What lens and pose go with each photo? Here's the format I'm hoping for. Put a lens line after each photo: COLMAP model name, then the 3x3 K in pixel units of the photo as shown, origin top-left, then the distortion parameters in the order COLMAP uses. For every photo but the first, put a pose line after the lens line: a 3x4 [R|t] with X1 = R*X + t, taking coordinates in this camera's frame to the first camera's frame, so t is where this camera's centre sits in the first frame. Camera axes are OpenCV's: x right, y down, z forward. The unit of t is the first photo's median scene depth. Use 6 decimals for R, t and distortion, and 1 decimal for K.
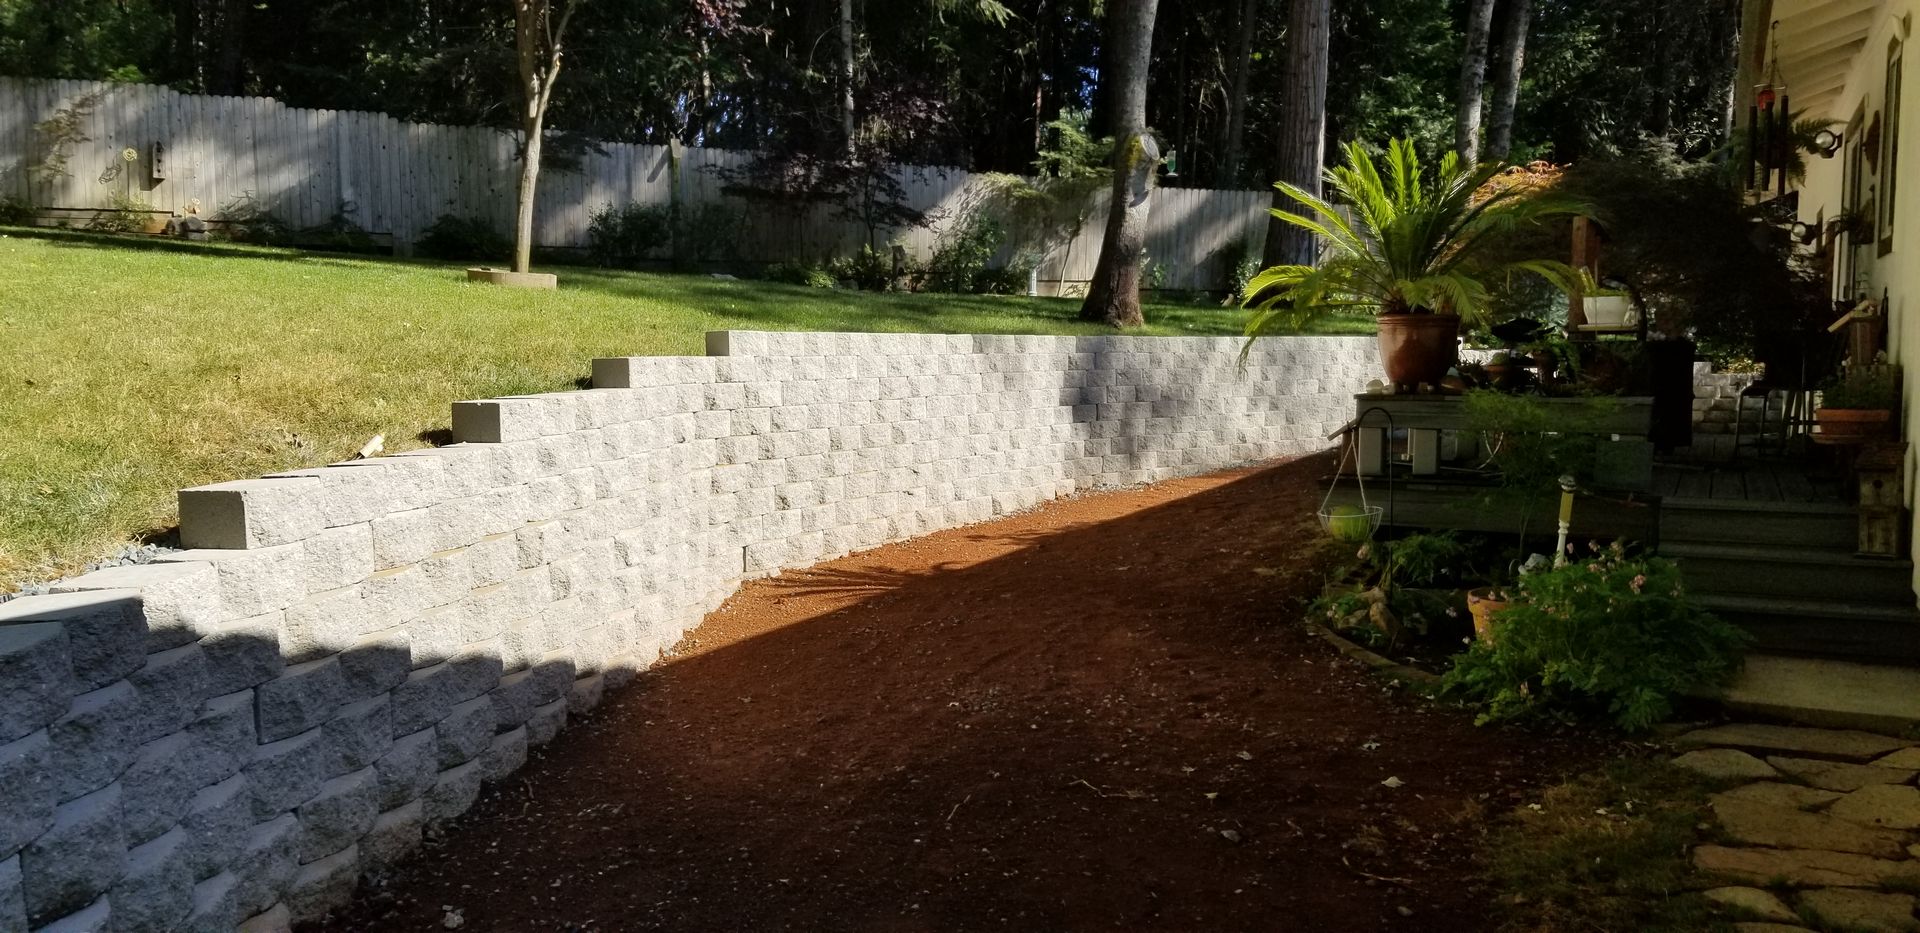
lens RADIAL K [[1535.6, 0, 960.0], [0, 1535.6, 466.5], [0, 0, 1]] dist [0.026833, -0.005451]
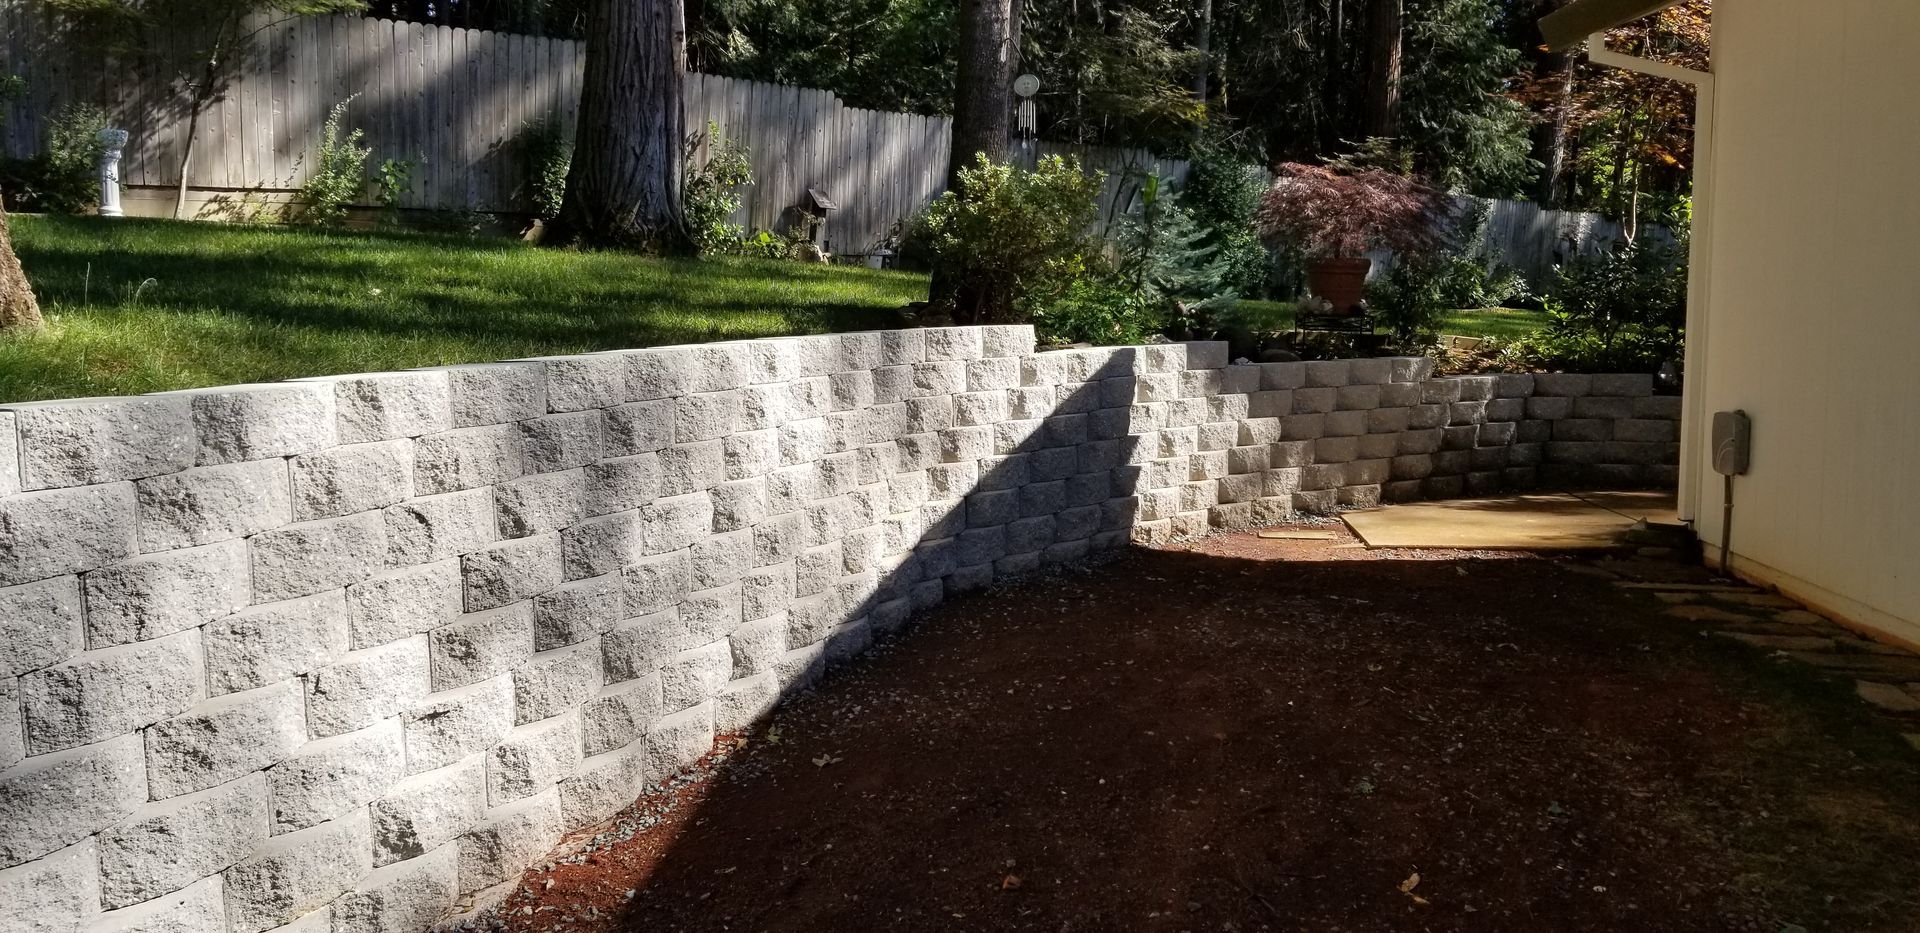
lens RADIAL K [[1535.6, 0, 960.0], [0, 1535.6, 466.5], [0, 0, 1]] dist [0.026833, -0.005451]
pose [[0.919416, -0.050211, 0.390067, 0.122981], [0.033296, 0.998194, 0.050011, -0.057540], [-0.391873, -0.032993, 0.919427, 0.538822]]
